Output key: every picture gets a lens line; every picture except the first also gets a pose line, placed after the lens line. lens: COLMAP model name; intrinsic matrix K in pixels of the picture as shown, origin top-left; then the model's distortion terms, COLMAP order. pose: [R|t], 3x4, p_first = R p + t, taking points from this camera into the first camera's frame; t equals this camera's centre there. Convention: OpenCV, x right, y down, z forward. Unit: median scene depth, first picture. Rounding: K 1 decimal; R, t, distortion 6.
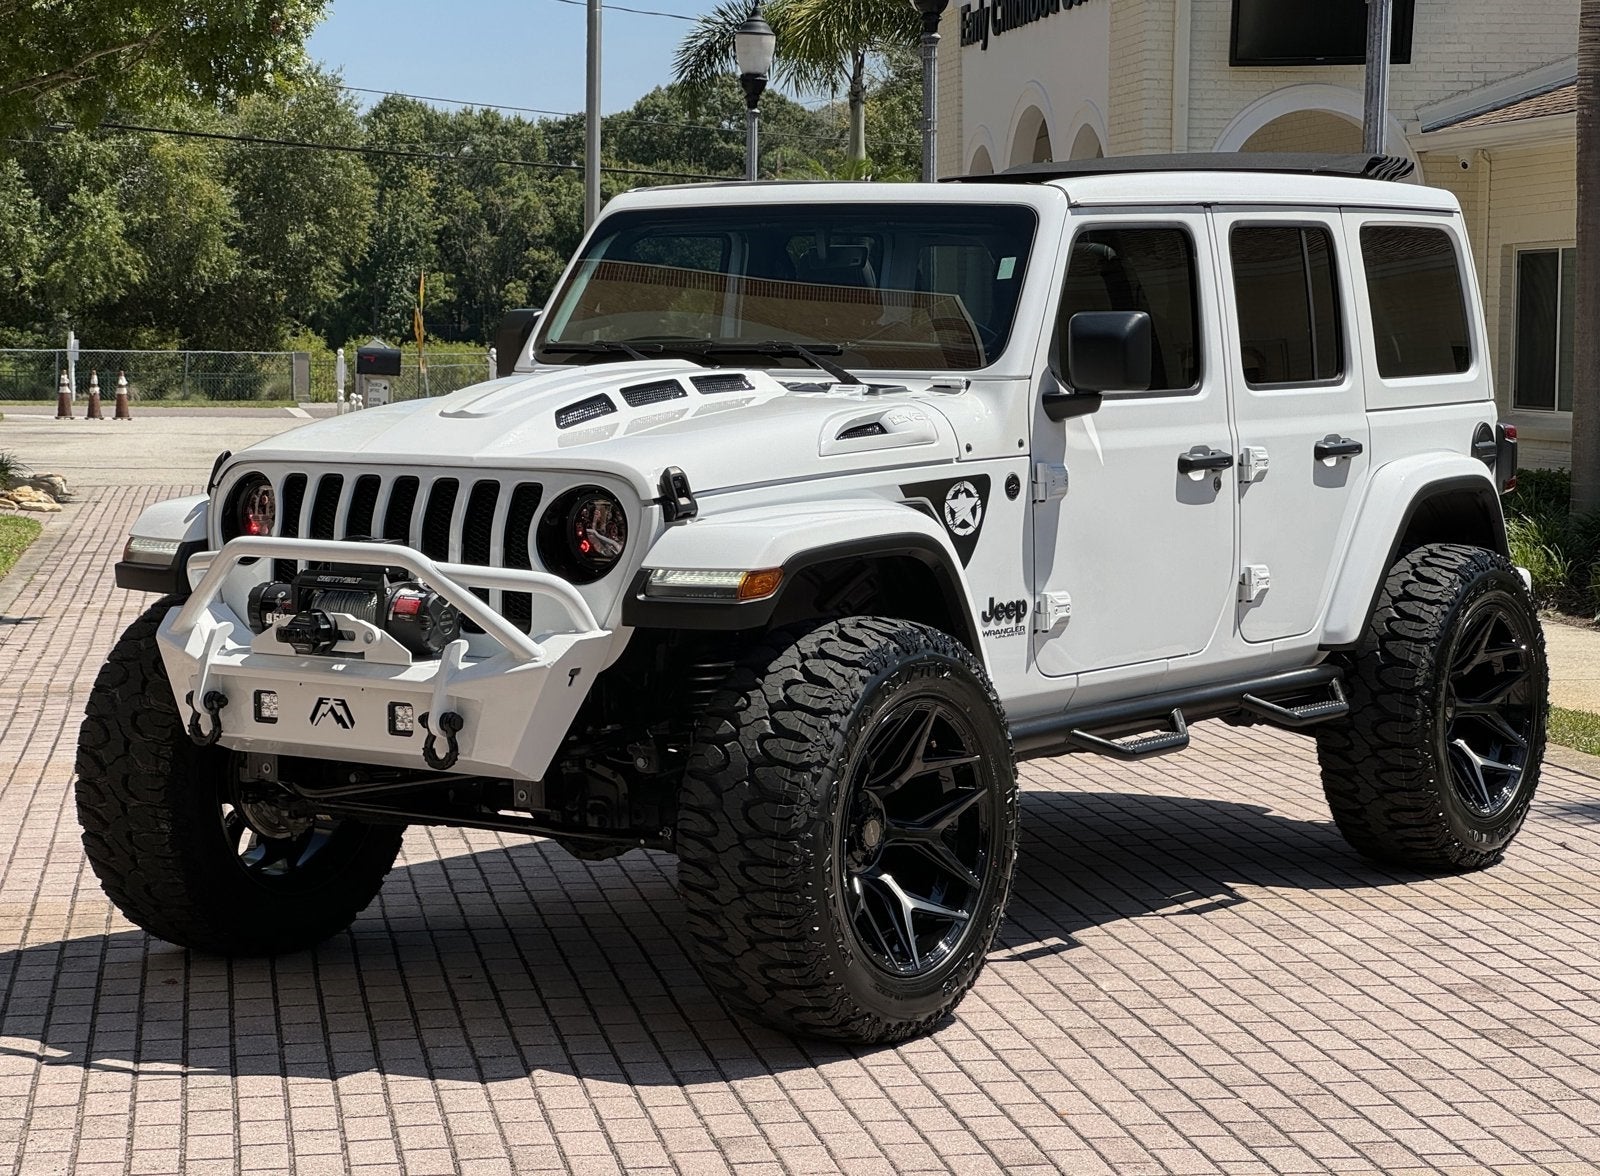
lens RADIAL K [[3739.1, 0, 779.6], [0, 3739.1, 619.9], [0, 0, 1]] dist [-0.001372, 3.204831]
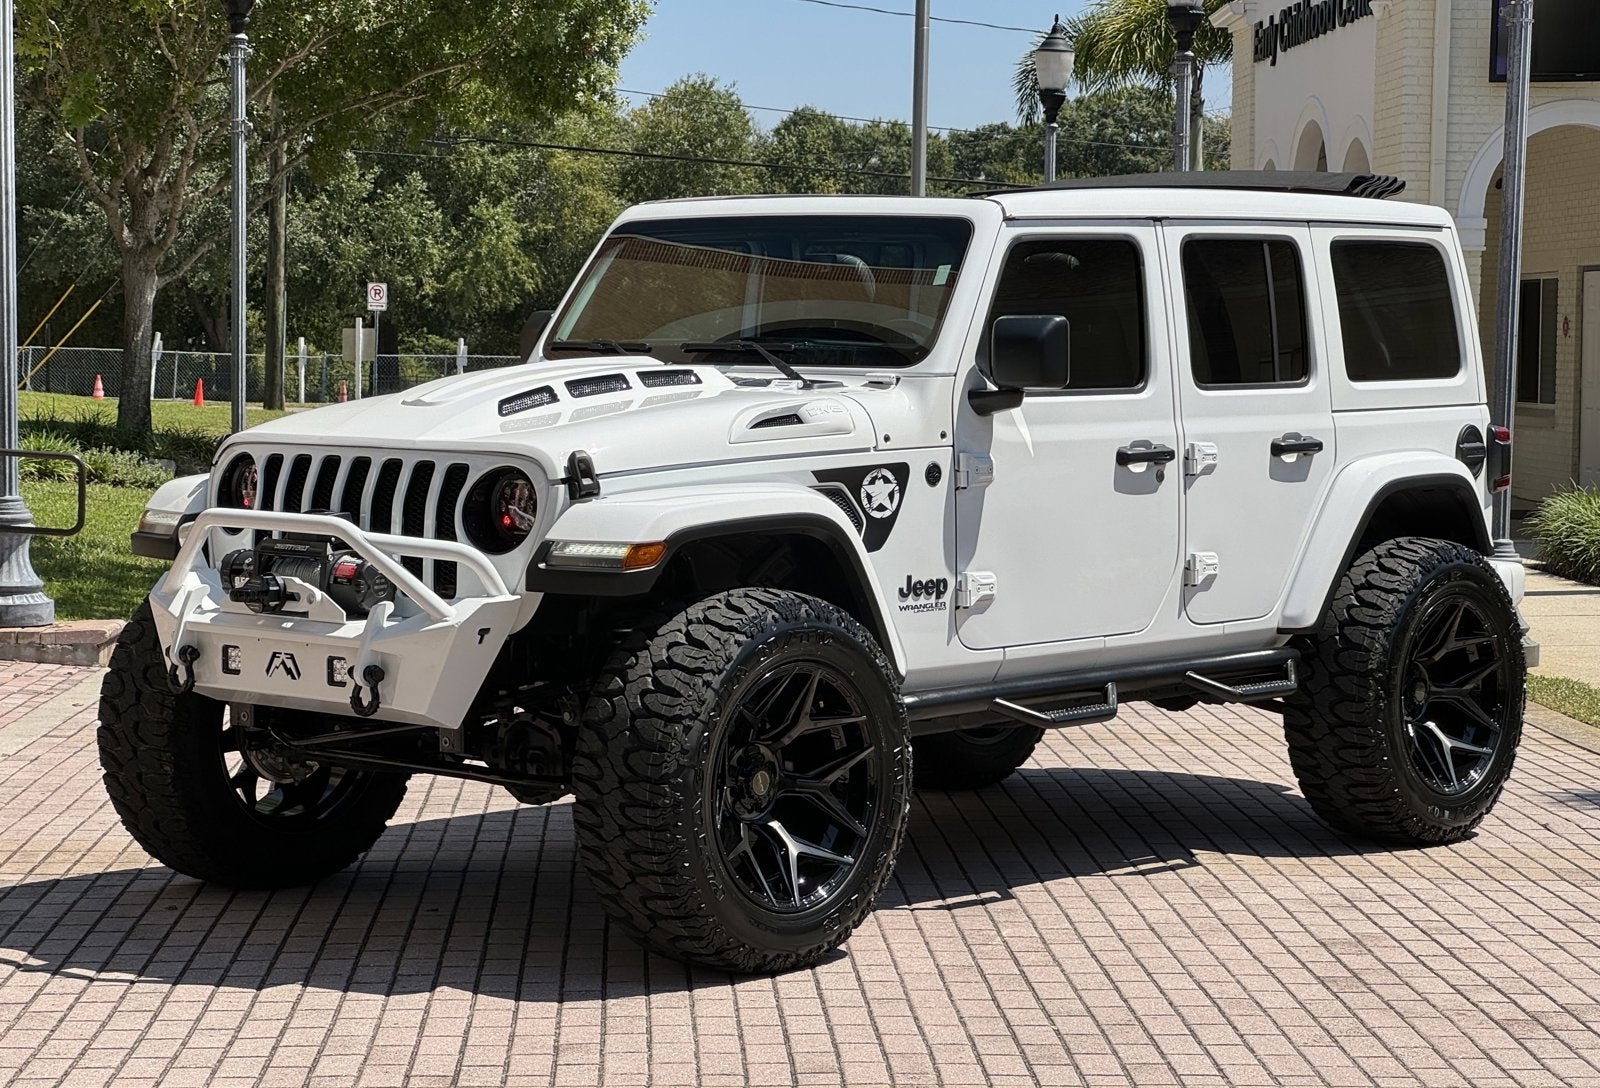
lens RADIAL K [[3757.2, 0, 802.1], [0, 3757.2, 541.5], [0, 0, 1]] dist [-0.001899, 3.105503]
pose [[0.993739, 0.013885, -0.110864, 0.138377], [-0.016539, 0.999597, -0.023053, 0.009532], [0.110499, 0.024743, 0.993568, -0.092742]]
